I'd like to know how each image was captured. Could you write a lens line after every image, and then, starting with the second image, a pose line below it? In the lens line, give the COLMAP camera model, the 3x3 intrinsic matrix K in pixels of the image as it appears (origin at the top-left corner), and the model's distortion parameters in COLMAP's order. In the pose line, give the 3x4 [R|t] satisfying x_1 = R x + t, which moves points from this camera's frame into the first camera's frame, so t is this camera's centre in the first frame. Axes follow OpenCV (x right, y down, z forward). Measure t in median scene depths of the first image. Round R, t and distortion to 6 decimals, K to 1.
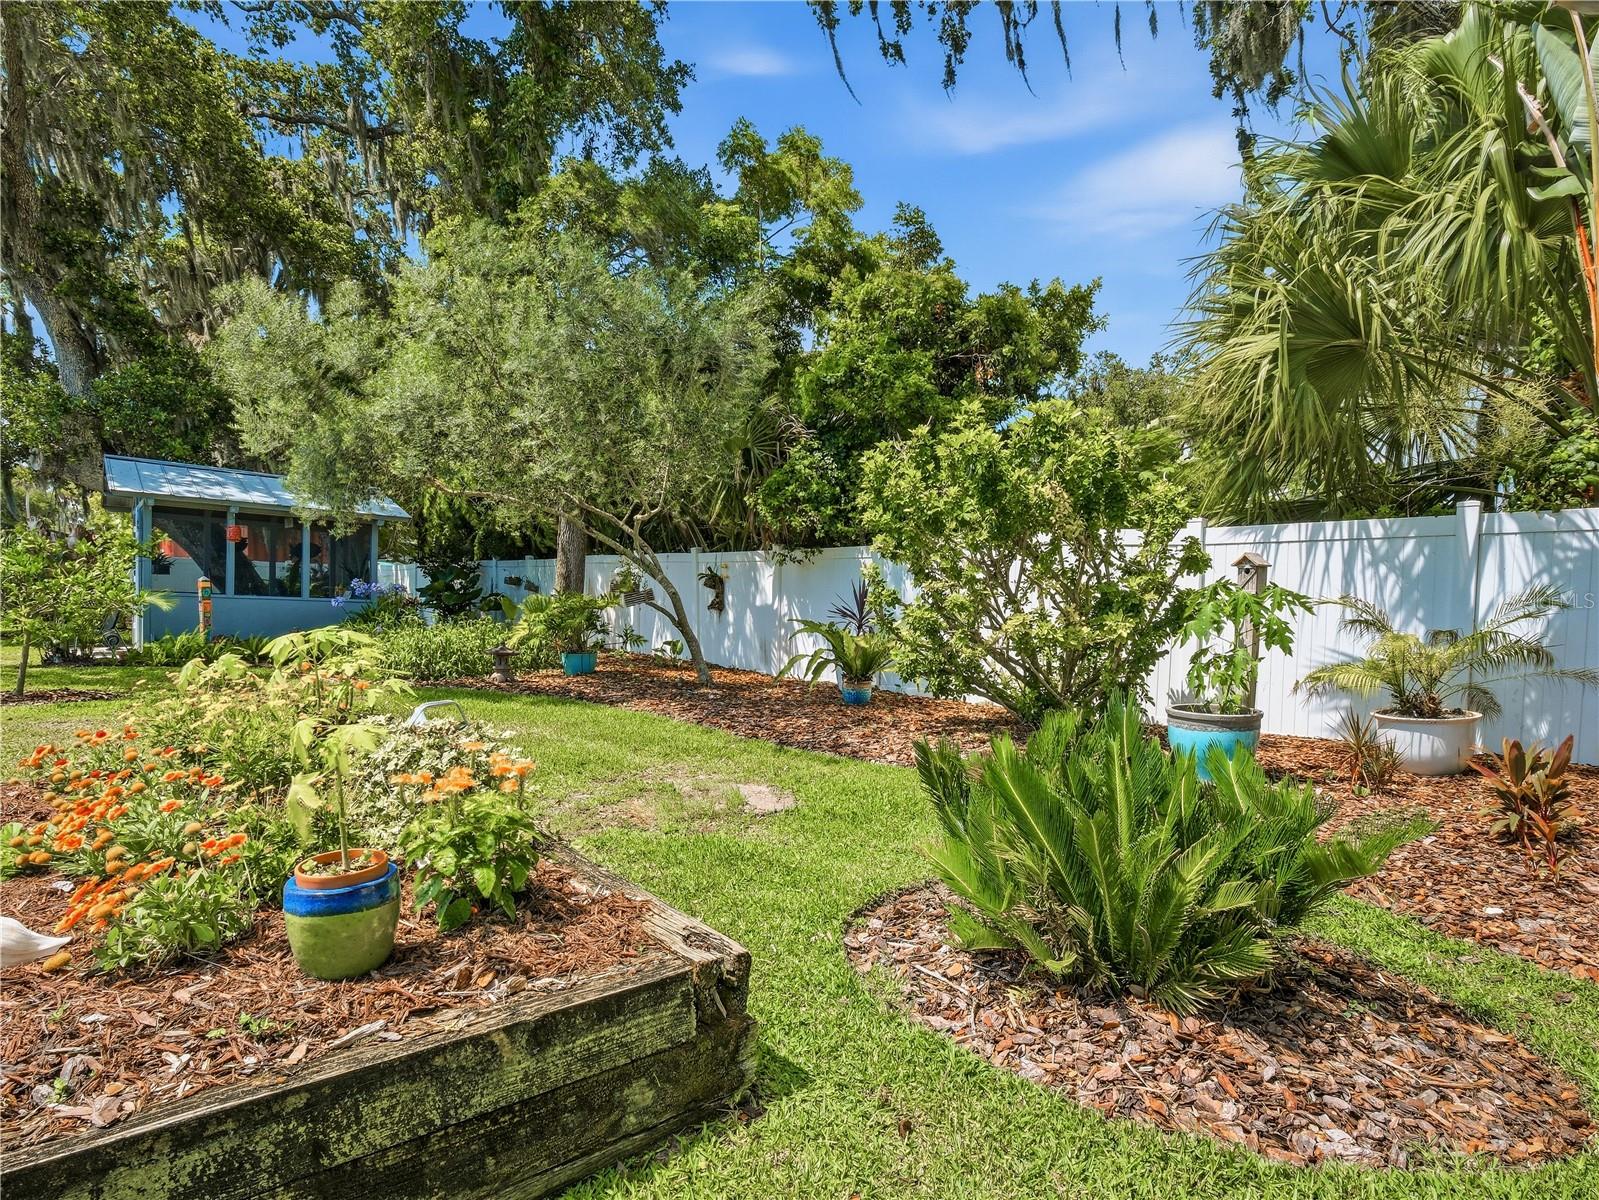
lens RADIAL K [[783.7, 0, 809.7], [0, 783.7, 598.2], [0, 0, 1]] dist [-0.012981, -0.000436]
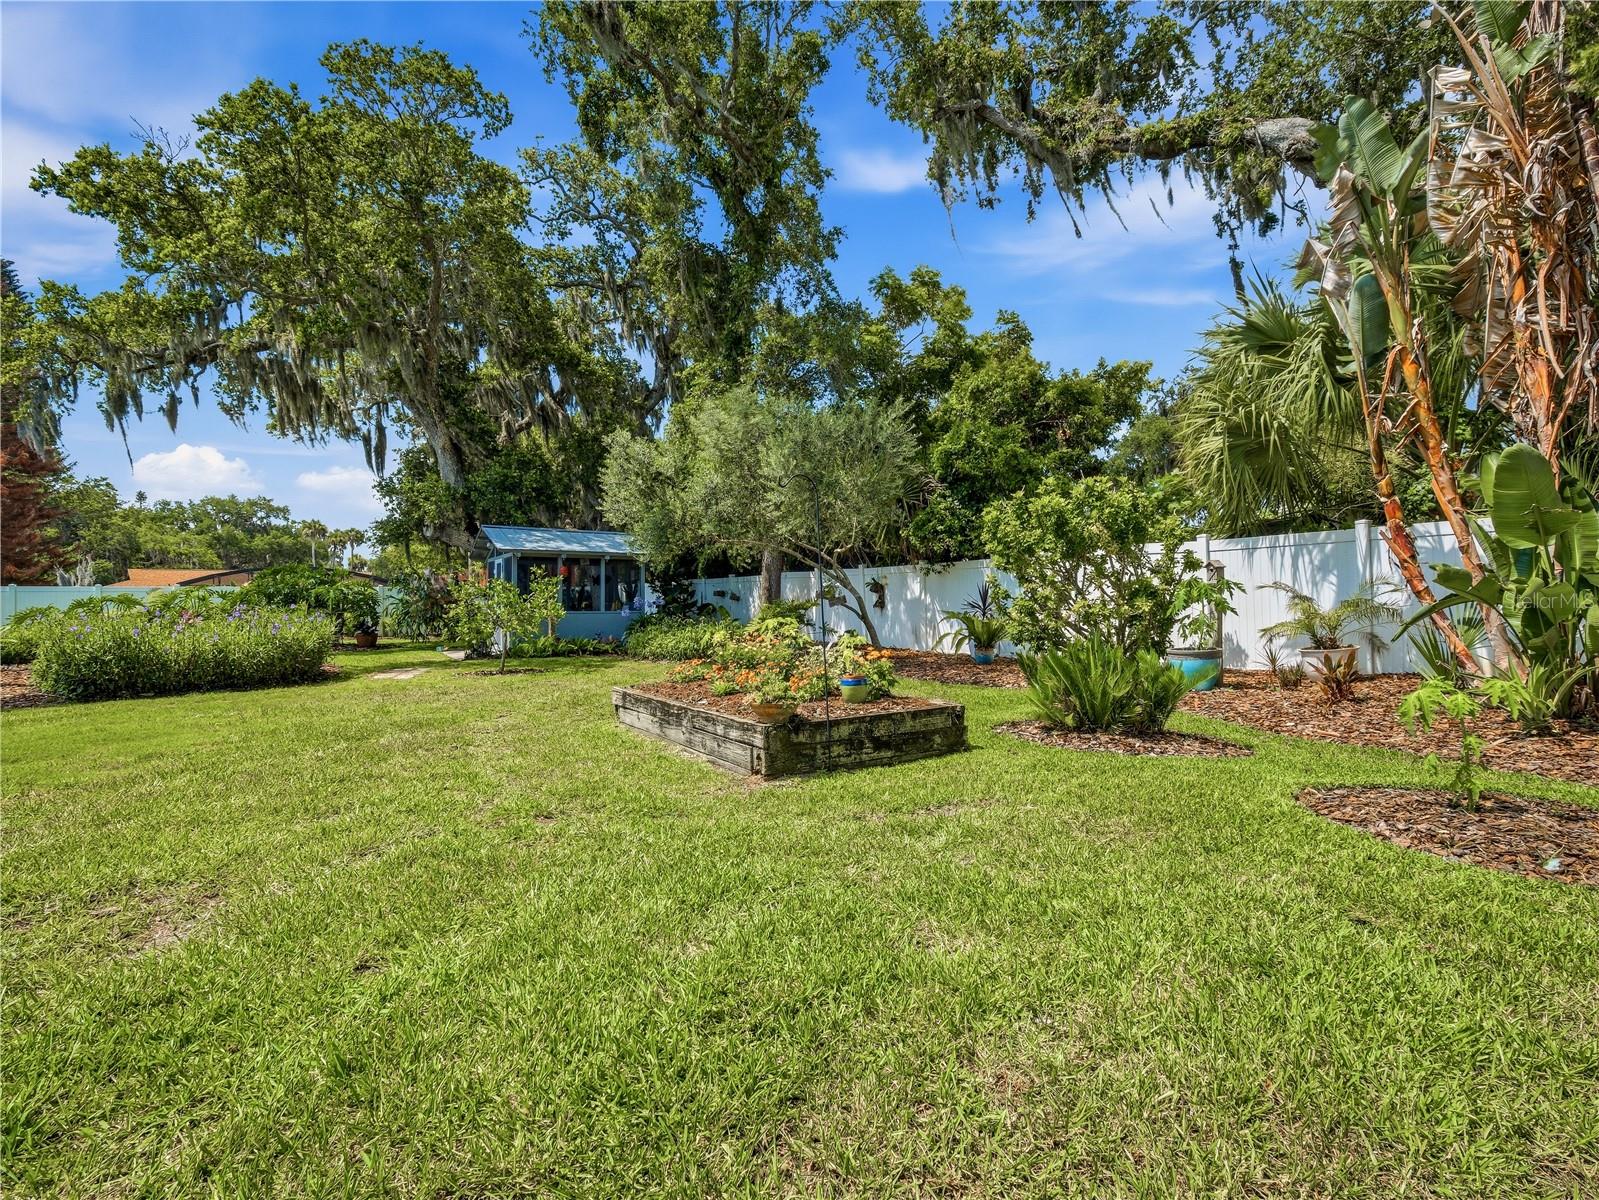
lens RADIAL K [[783.7, 0, 784.9], [0, 783.7, 603.4], [0, 0, 1]] dist [-0.012981, -0.000436]
pose [[0.984392, -0.043408, -0.170555, -0.056460], [0.044379, 0.999013, 0.001885, -0.003892], [0.170305, -0.009425, 0.985346, -0.558216]]
